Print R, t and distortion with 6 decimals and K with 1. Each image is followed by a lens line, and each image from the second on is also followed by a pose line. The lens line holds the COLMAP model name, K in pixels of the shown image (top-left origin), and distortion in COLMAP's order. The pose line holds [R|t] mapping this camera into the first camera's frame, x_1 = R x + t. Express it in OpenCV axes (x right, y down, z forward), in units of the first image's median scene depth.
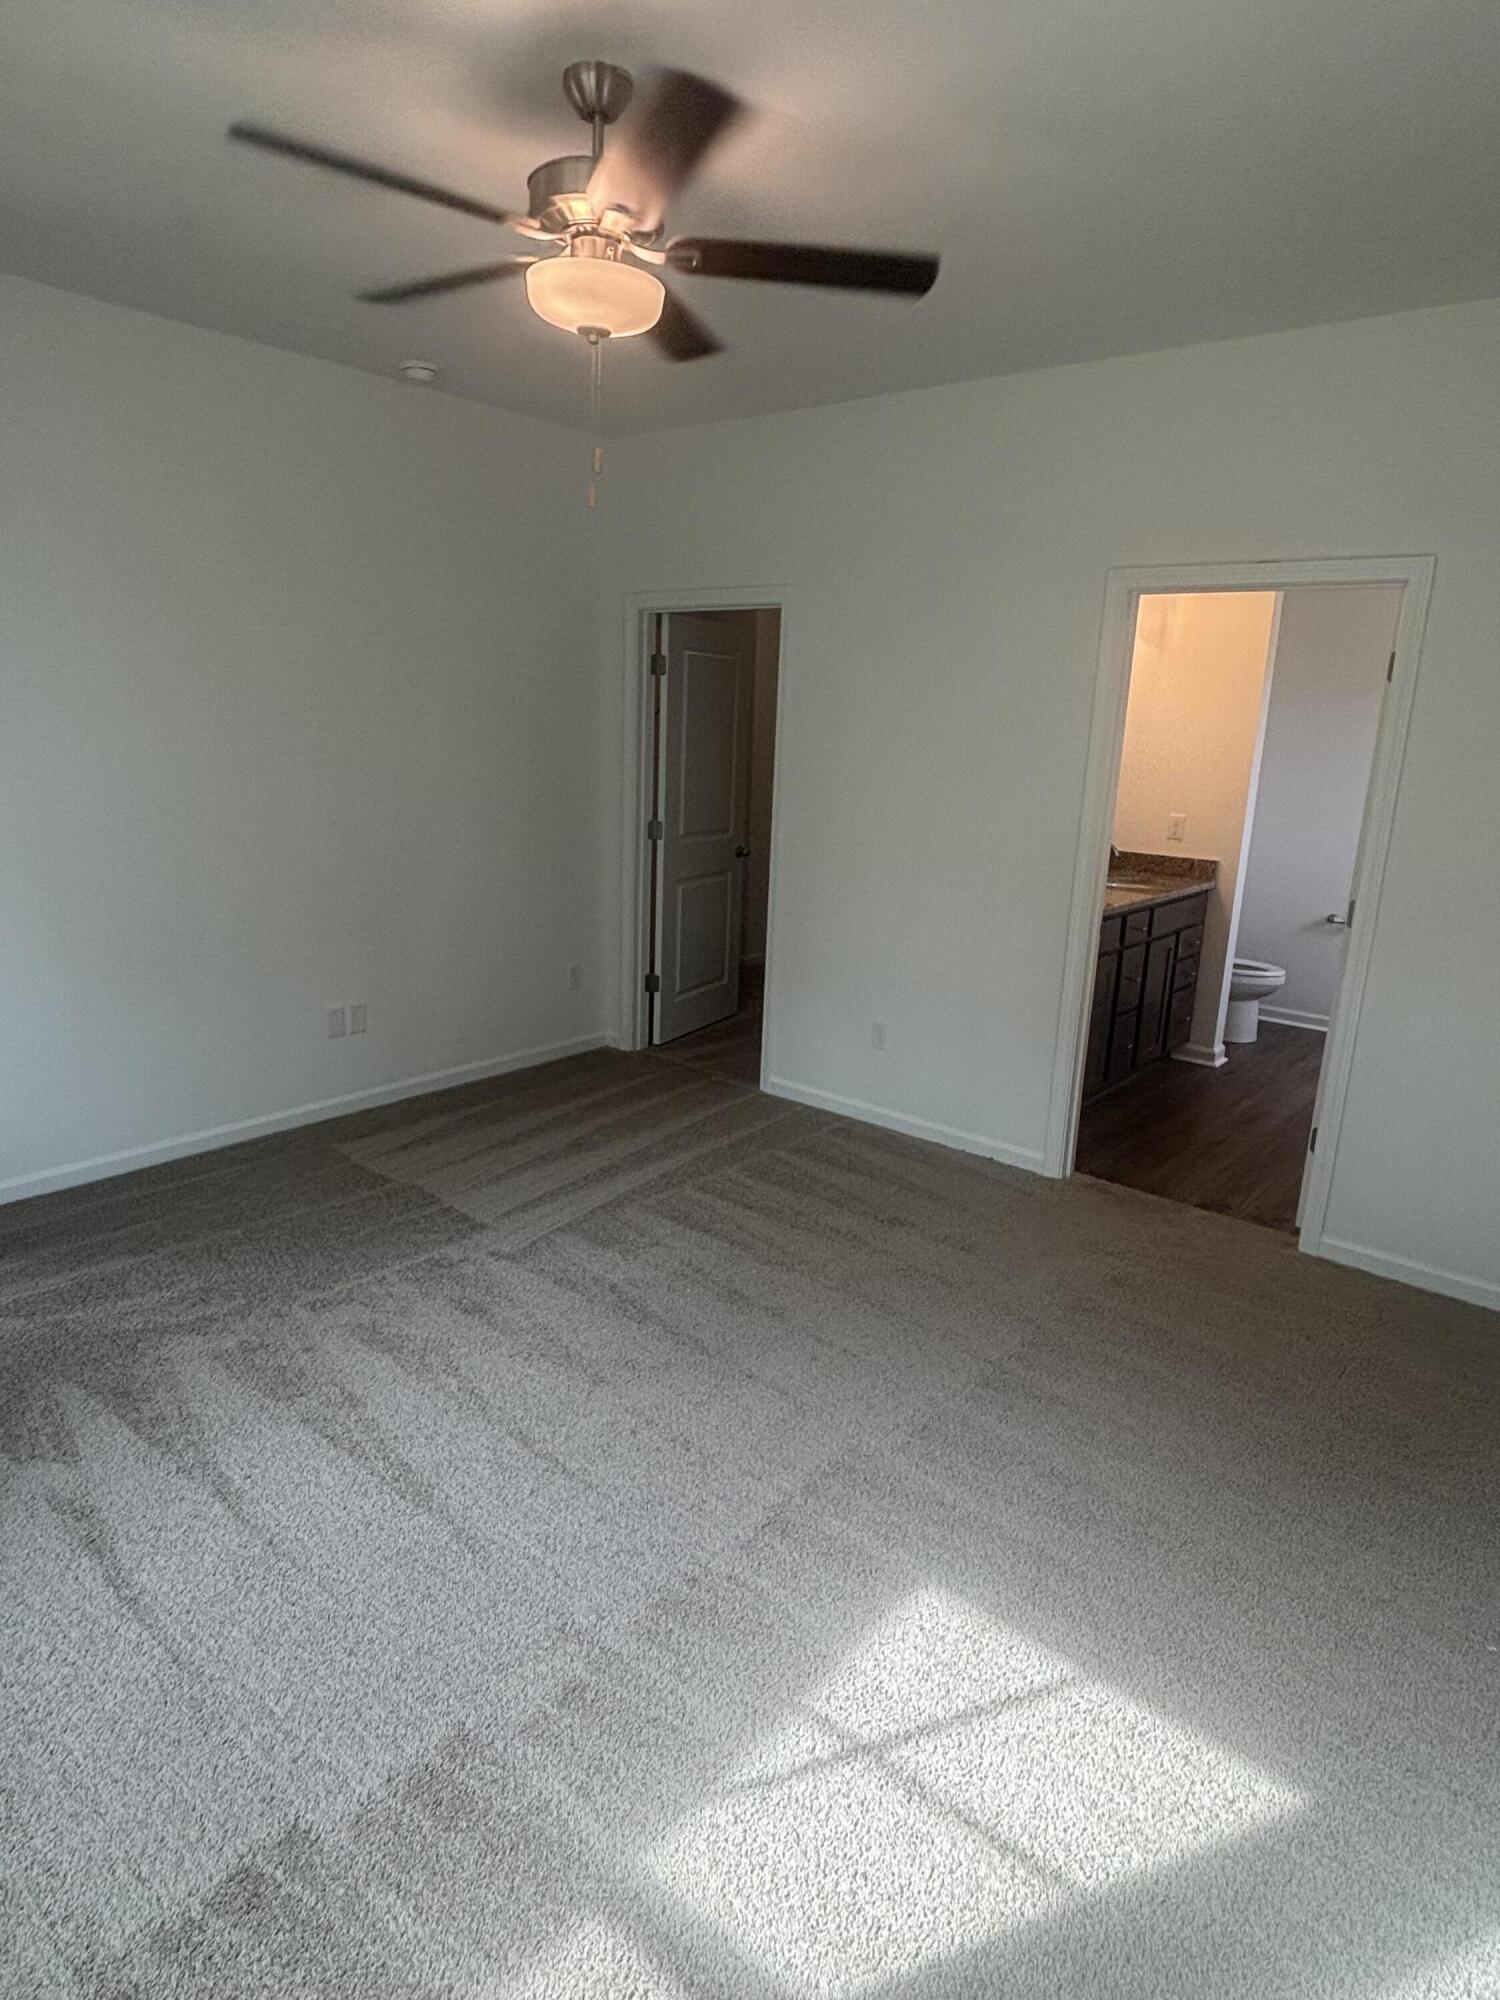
lens RADIAL K [[1166.6, 0, 750.0], [0, 1166.6, 1000.0], [0, 0, 1]] dist [-0.001158, -0.000096]
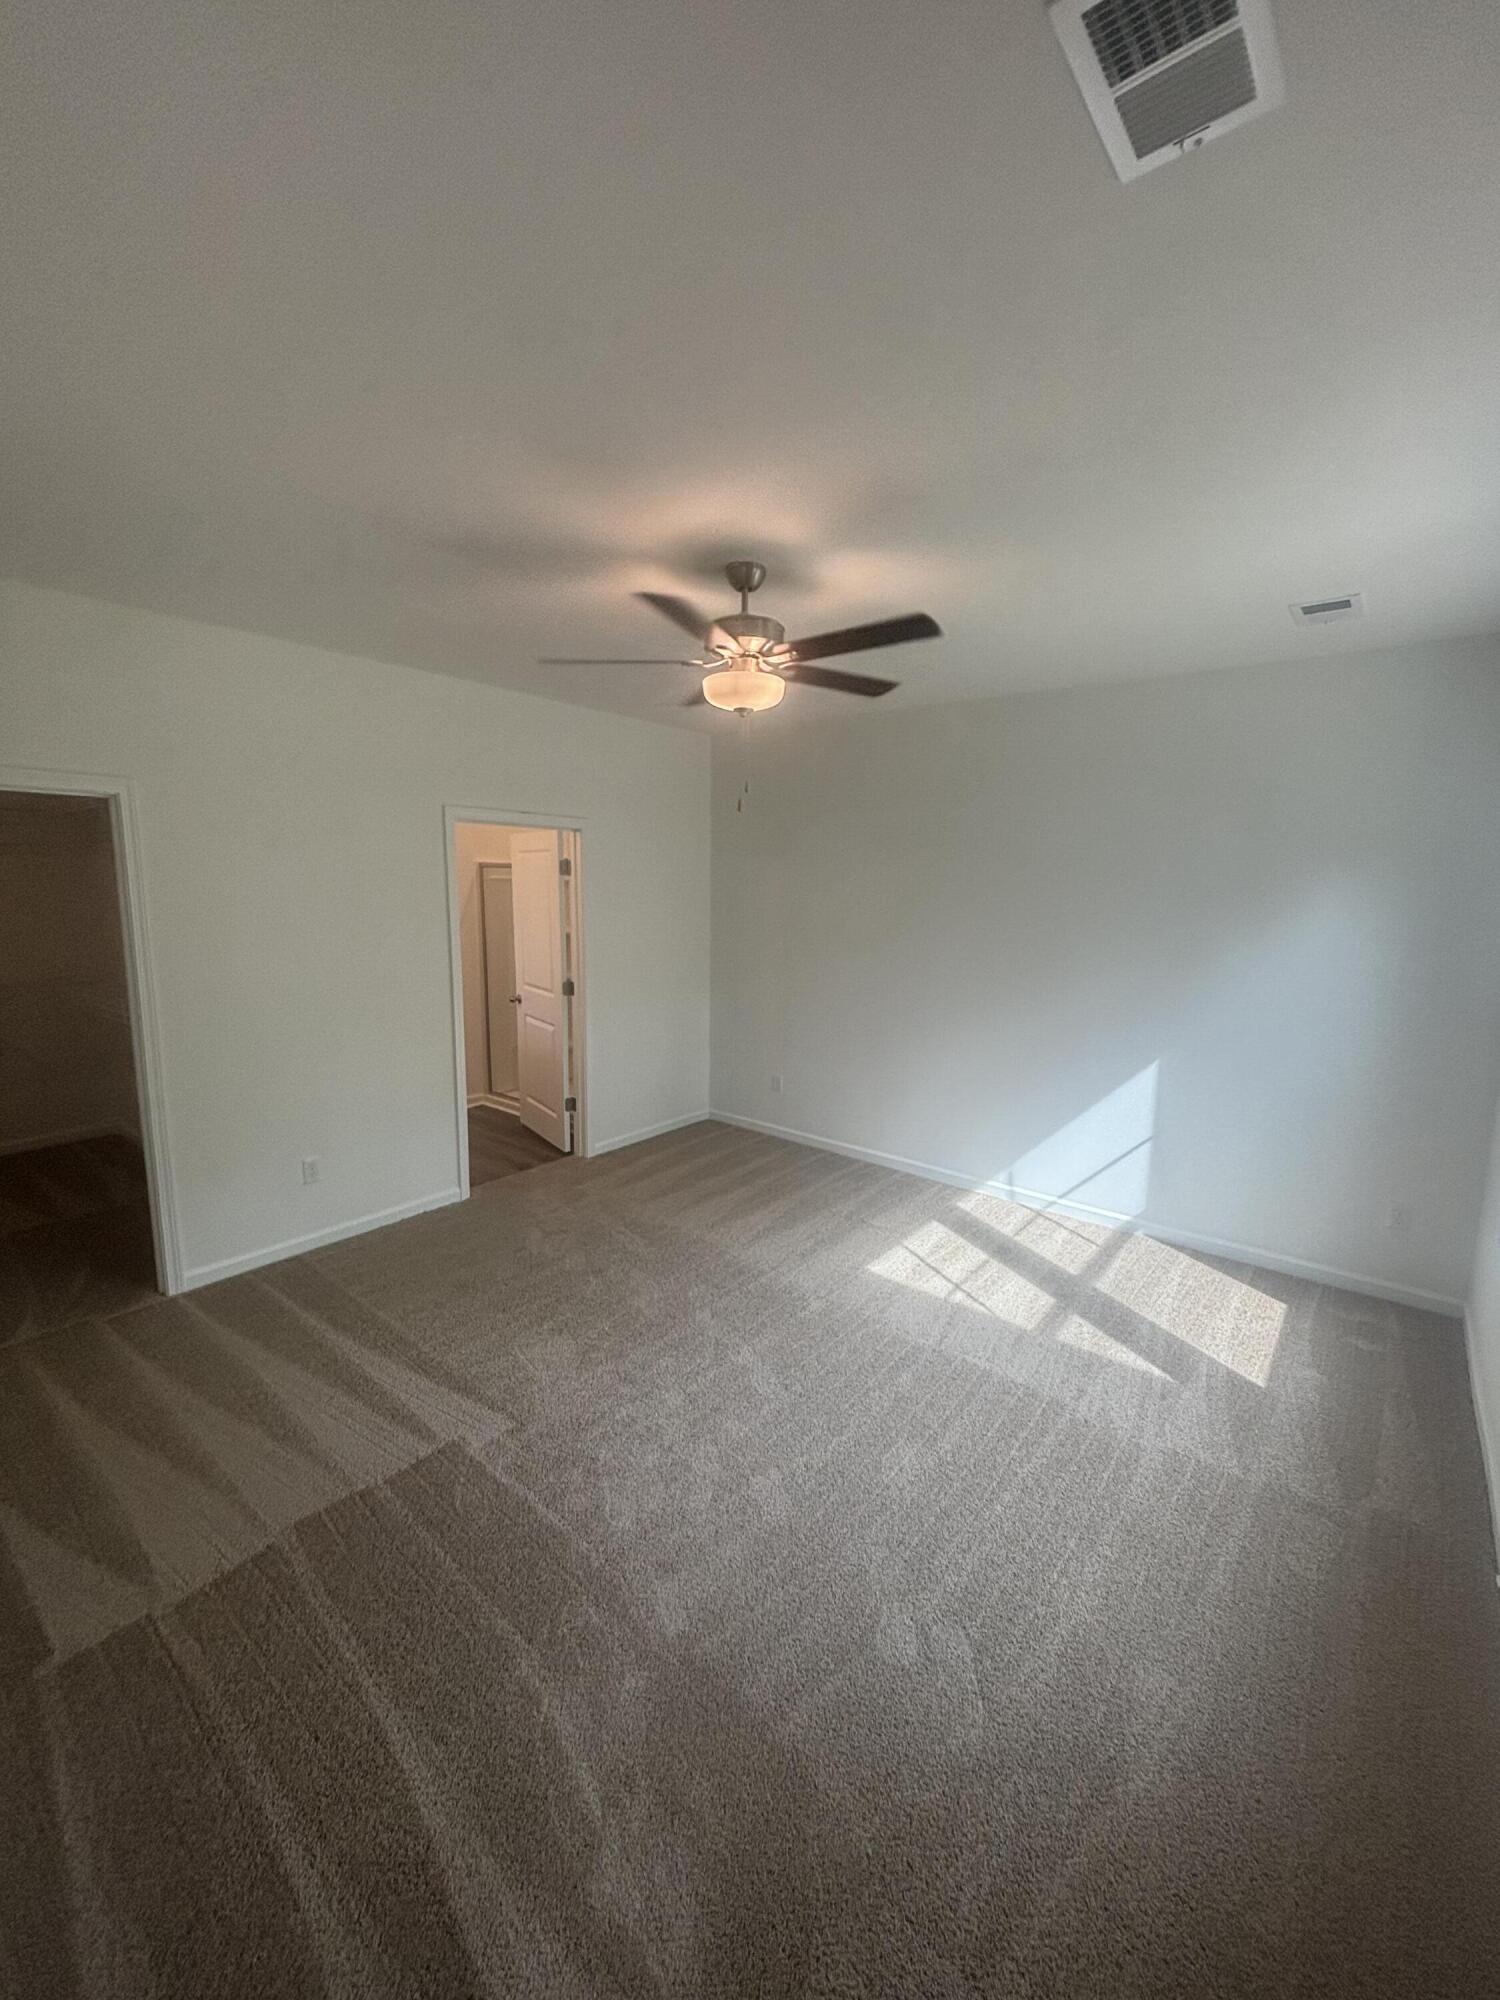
lens RADIAL K [[798.9, 0, 750.0], [0, 798.9, 1000.0], [0, 0, 1]] dist [0.000271, -0.000003]
pose [[-0.015563, -0.178958, 0.983734, -0.693053], [0.236513, 0.955273, 0.177523, -0.181290], [-0.971504, 0.235429, 0.027459, 0.564882]]
